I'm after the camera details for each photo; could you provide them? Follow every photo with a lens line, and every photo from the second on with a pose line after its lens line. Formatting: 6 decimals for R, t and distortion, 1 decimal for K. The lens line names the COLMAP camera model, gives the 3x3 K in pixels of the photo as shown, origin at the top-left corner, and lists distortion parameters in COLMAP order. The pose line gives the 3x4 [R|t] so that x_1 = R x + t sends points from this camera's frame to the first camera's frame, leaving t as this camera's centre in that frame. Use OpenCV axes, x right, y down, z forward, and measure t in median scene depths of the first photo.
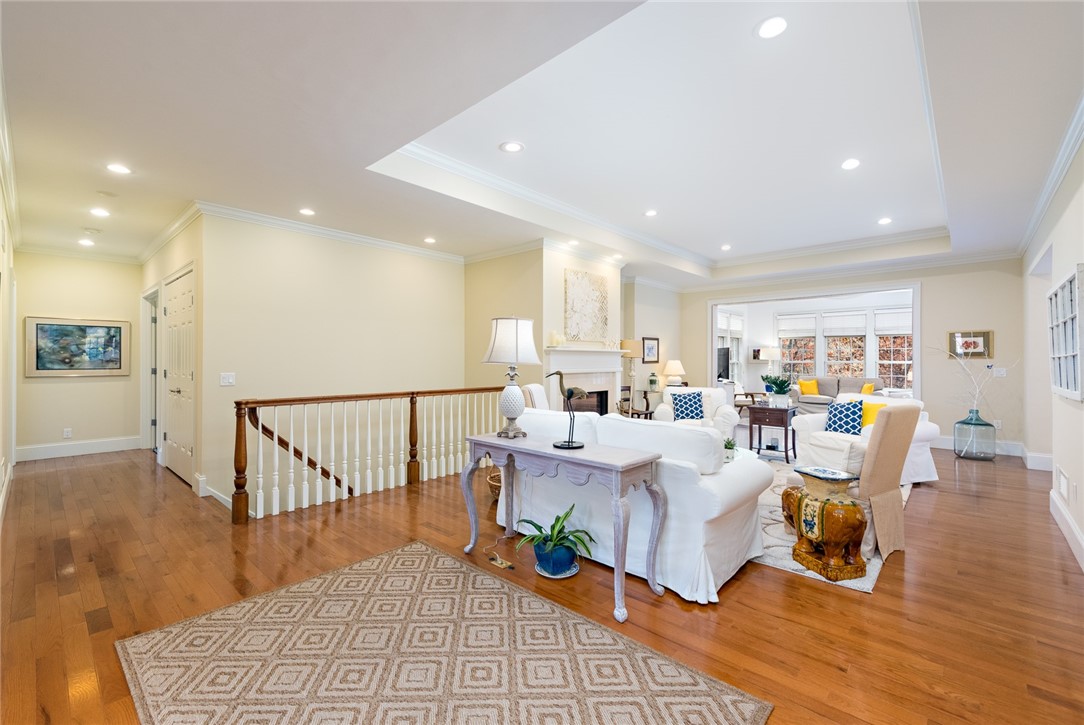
lens RADIAL K [[437.8, 0, 538.1], [0, 437.8, 355.8], [0, 0, 1]] dist [0.026249, 0.000027]
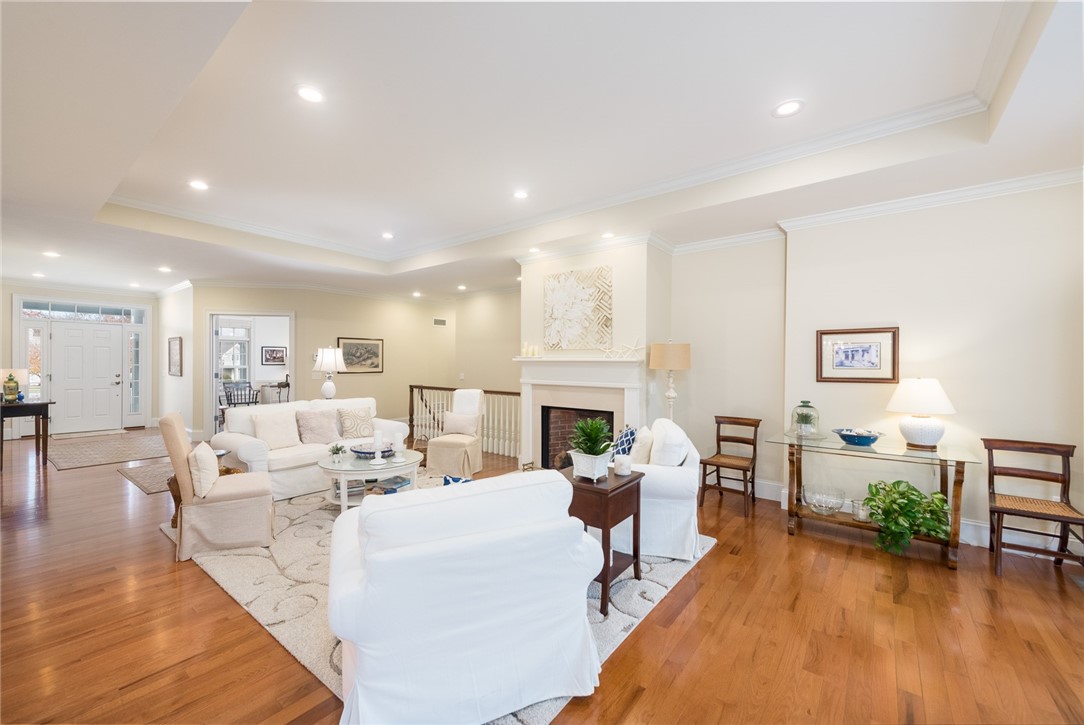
lens RADIAL K [[437.8, 0, 538.1], [0, 437.8, 355.8], [0, 0, 1]] dist [0.026249, 0.000027]
pose [[0.107391, -0.003383, -0.994211, 0.925801], [0.008332, 0.999962, -0.002502, -0.018415], [0.994182, -0.008015, 0.107415, 0.794508]]
